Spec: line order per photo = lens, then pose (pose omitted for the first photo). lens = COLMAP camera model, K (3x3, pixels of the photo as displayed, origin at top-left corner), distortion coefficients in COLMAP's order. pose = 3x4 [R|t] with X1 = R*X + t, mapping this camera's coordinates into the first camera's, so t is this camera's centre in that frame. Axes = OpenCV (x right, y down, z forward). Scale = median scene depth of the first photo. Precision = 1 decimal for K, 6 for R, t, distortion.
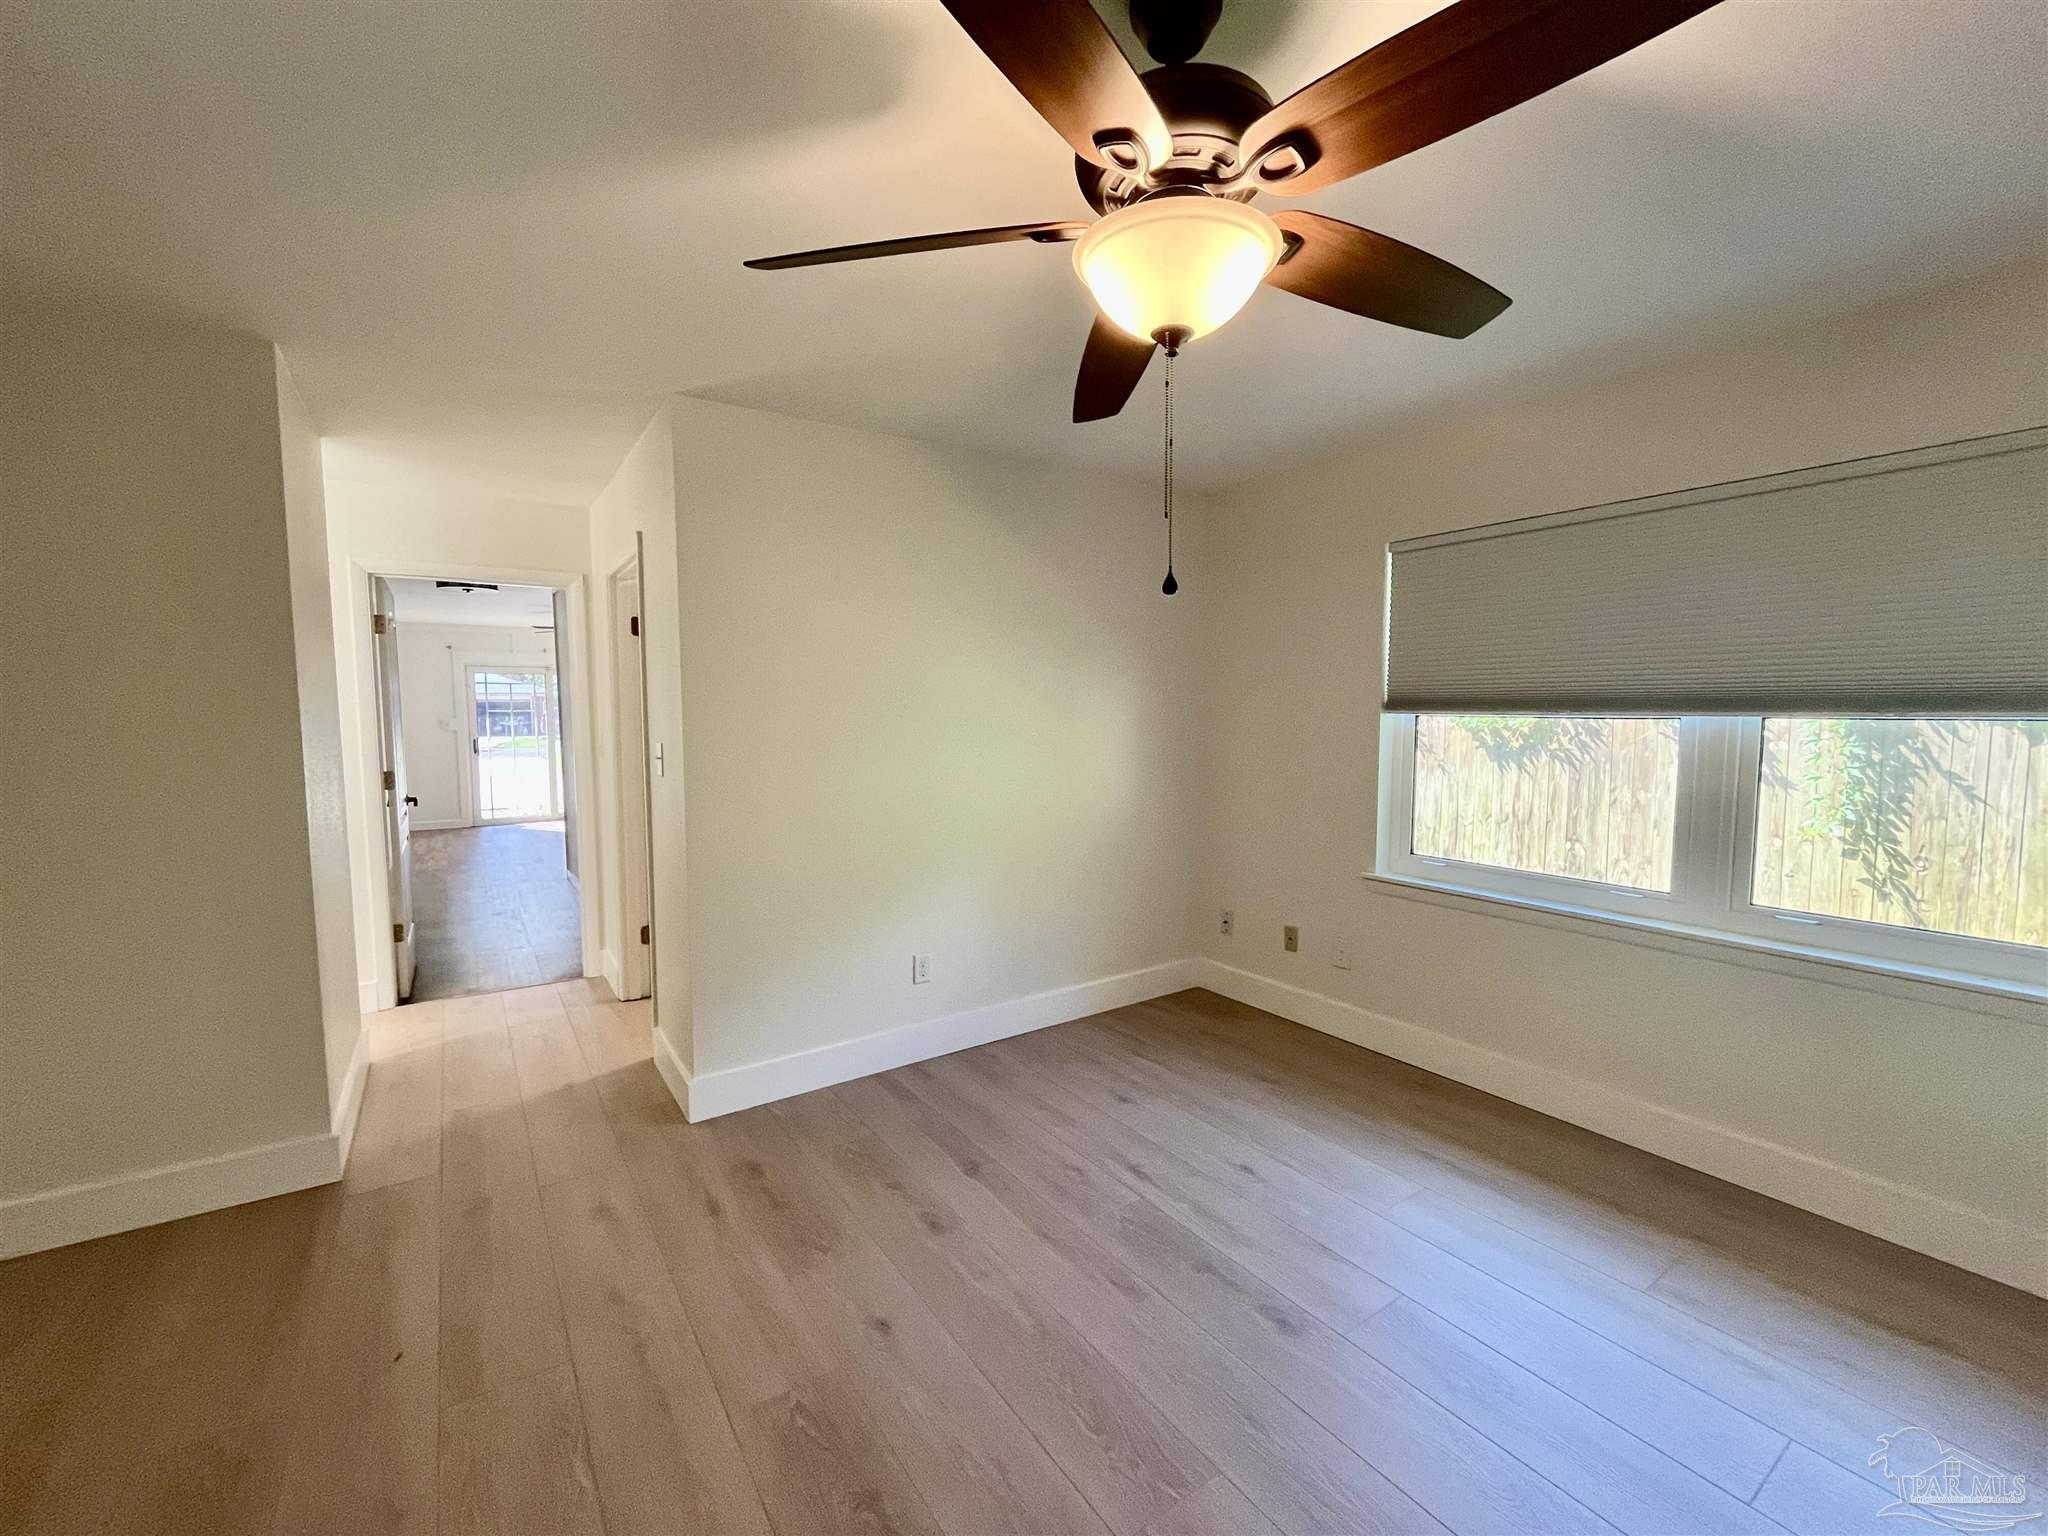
lens RADIAL K [[843.2, 0, 1019.9], [0, 843.2, 771.2], [0, 0, 1]] dist [-0.002273, 0.000075]
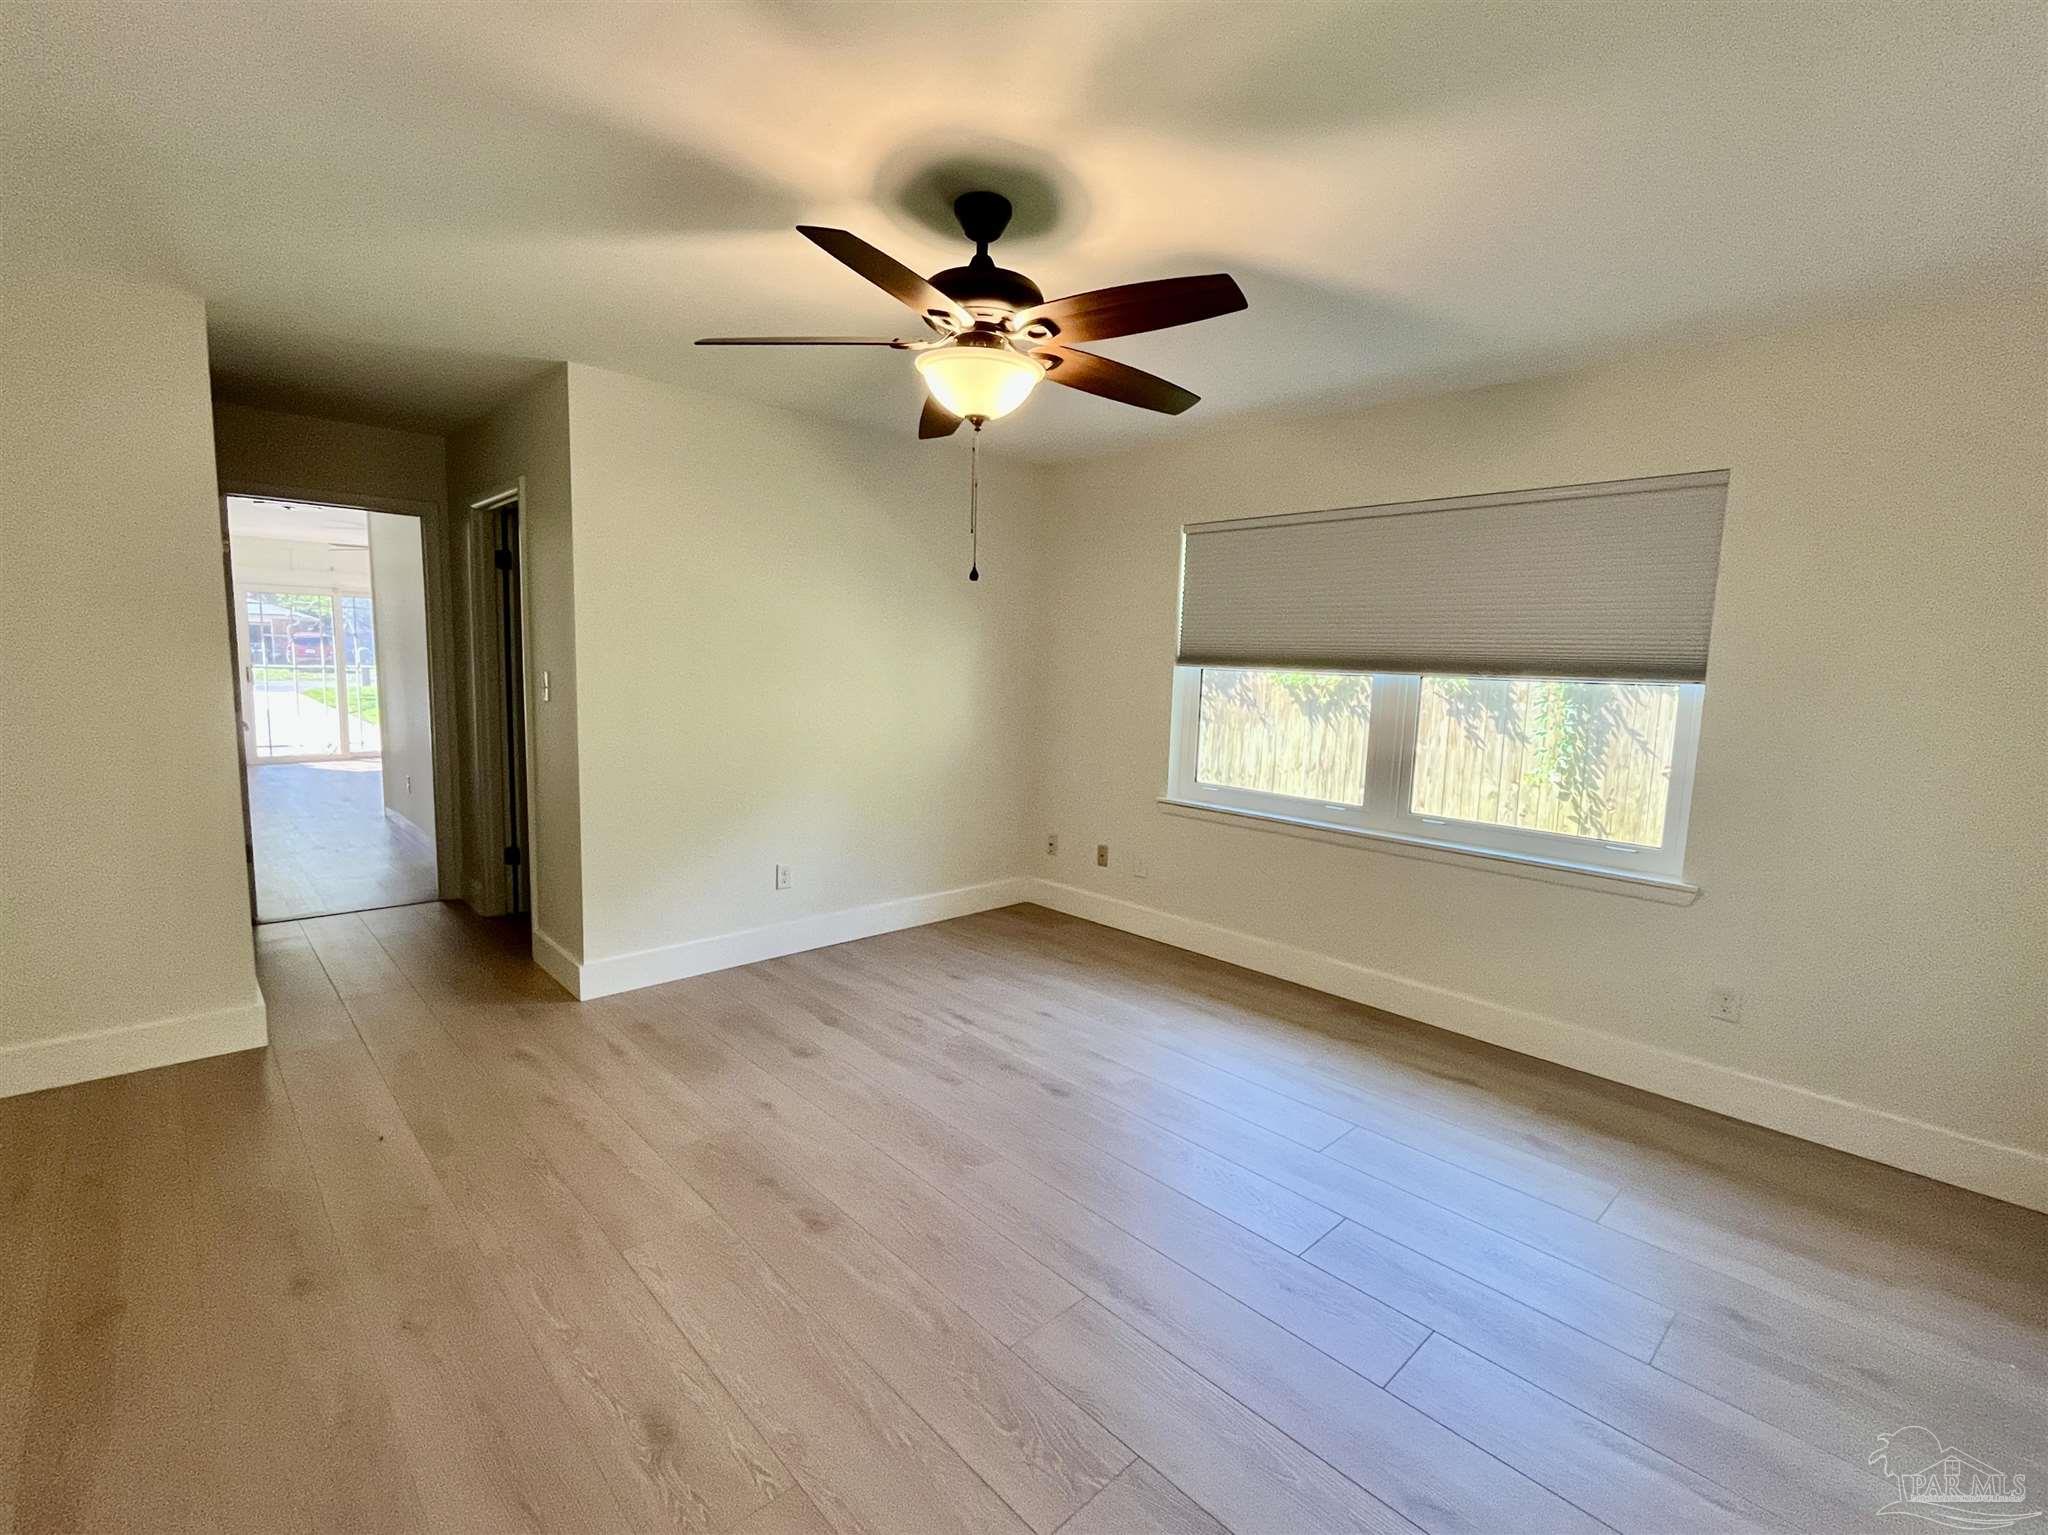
lens RADIAL K [[923.0, 0, 1019.0], [0, 923.0, 772.4], [0, 0, 1]] dist [-0.002280, -0.000182]
pose [[0.986827, 0.013966, 0.161177, -0.005080], [-0.022177, 0.998540, 0.049255, 0.023659], [-0.160254, -0.052181, 0.985696, -0.279719]]
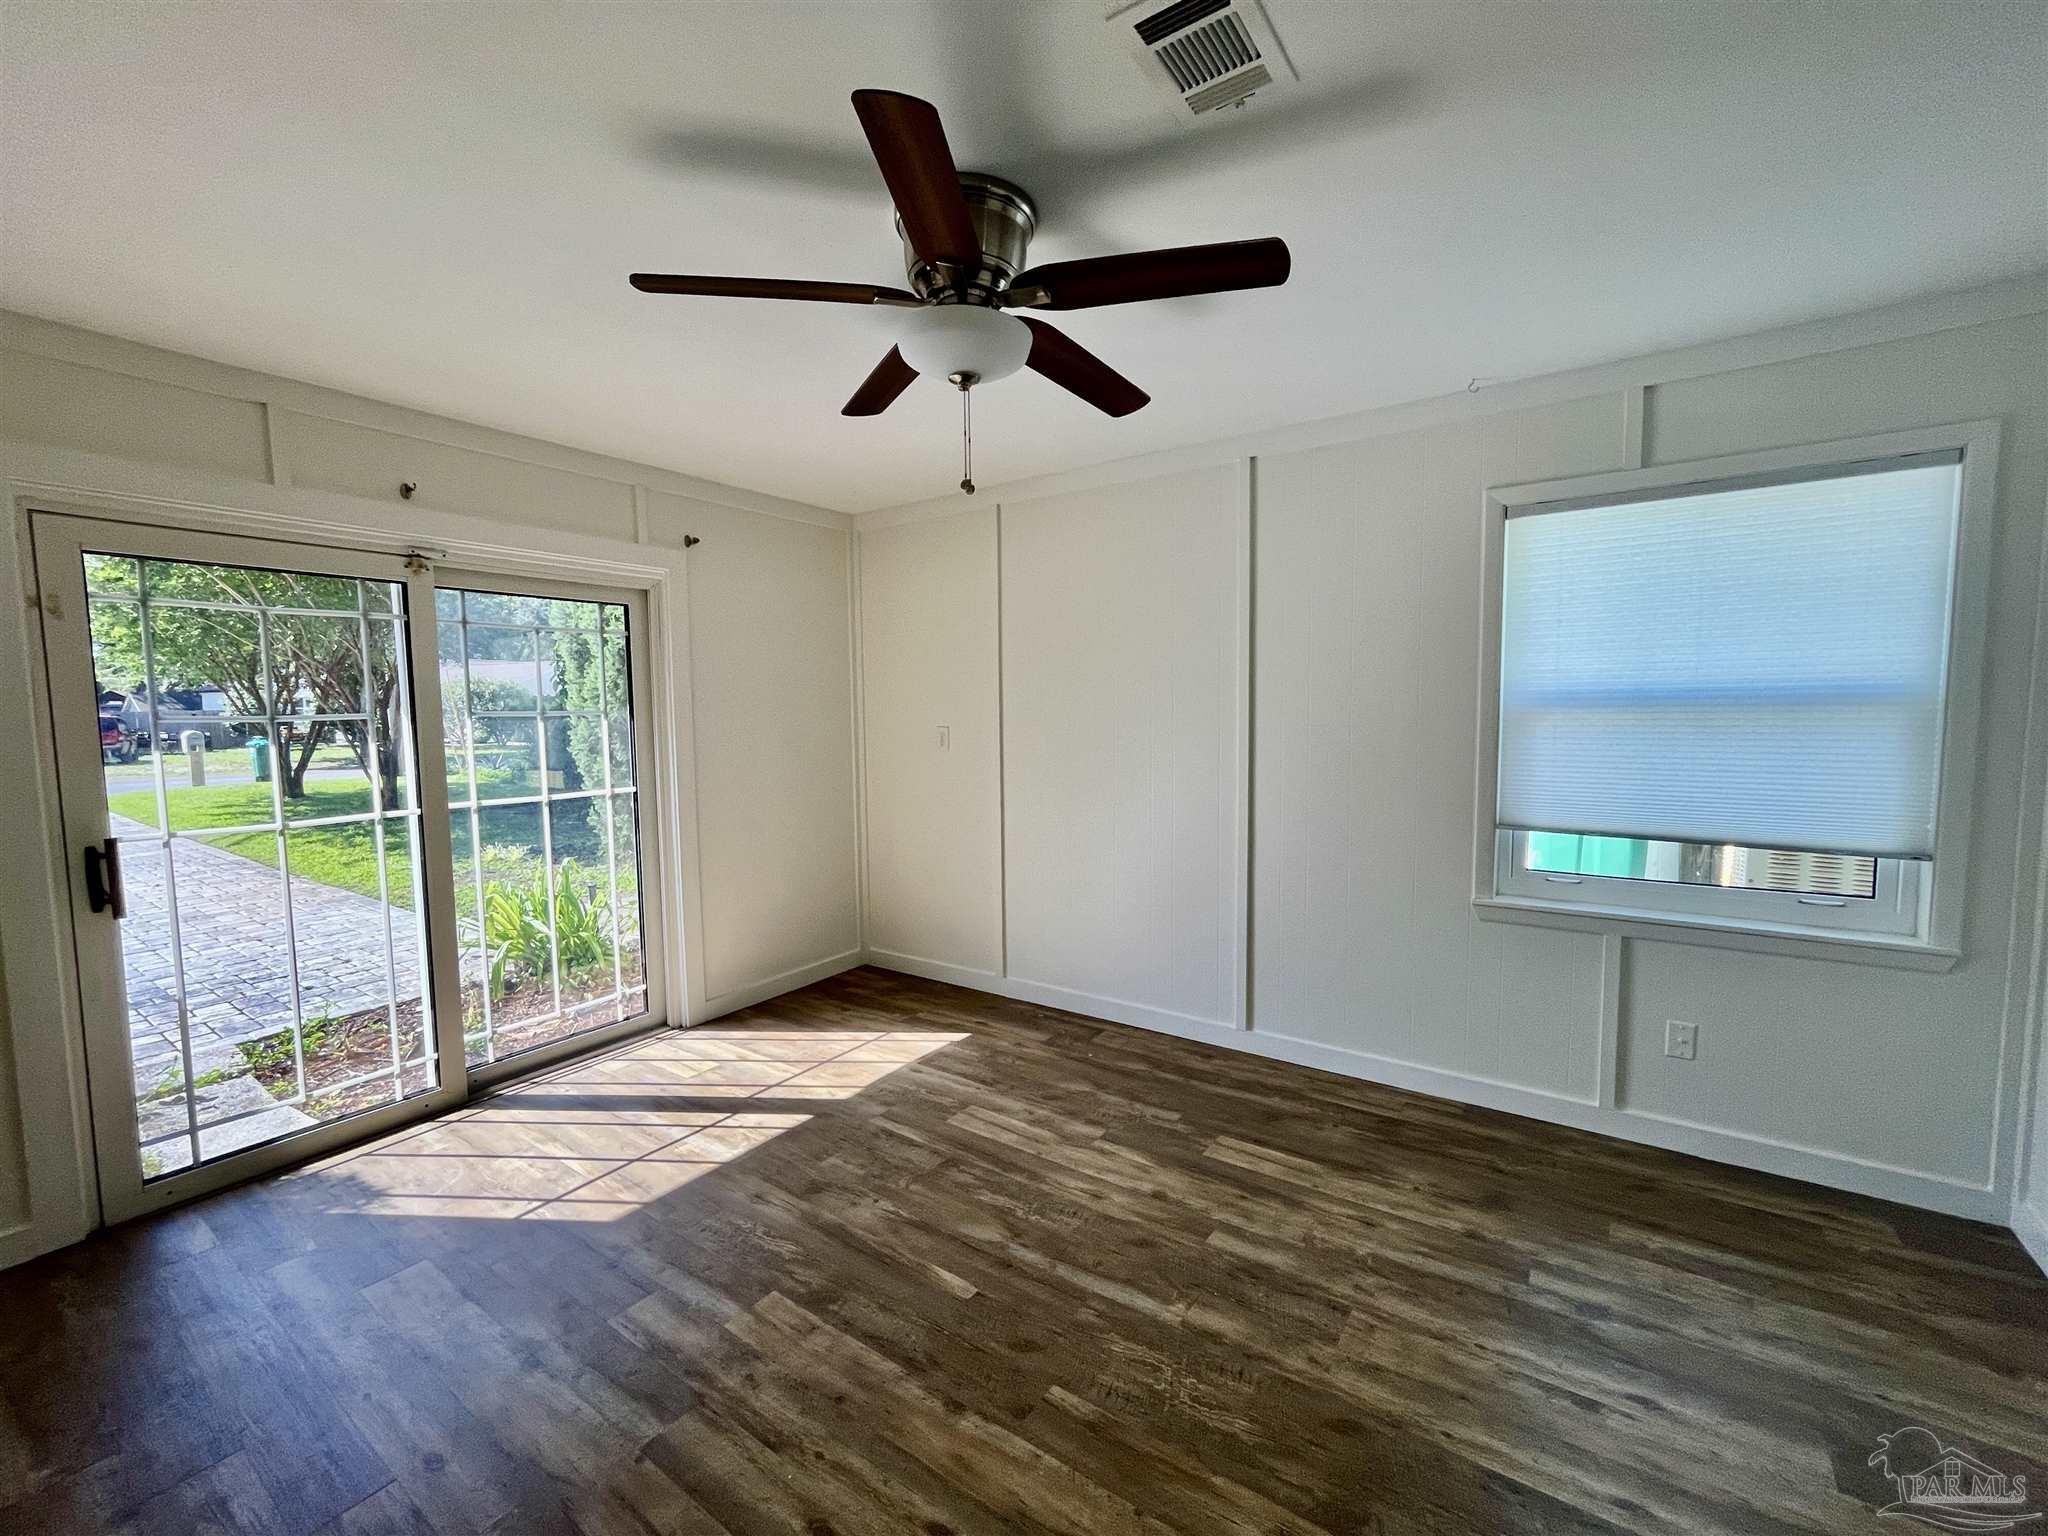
lens RADIAL K [[828.0, 0, 1014.9], [0, 828.0, 772.4], [0, 0, 1]] dist [-0.002683, 0.000216]
pose [[0.935721, -0.034040, 0.351095, -1.498890], [0.035146, 0.999377, 0.003223, -0.150332], [-0.350986, 0.009324, 0.936334, 2.146680]]
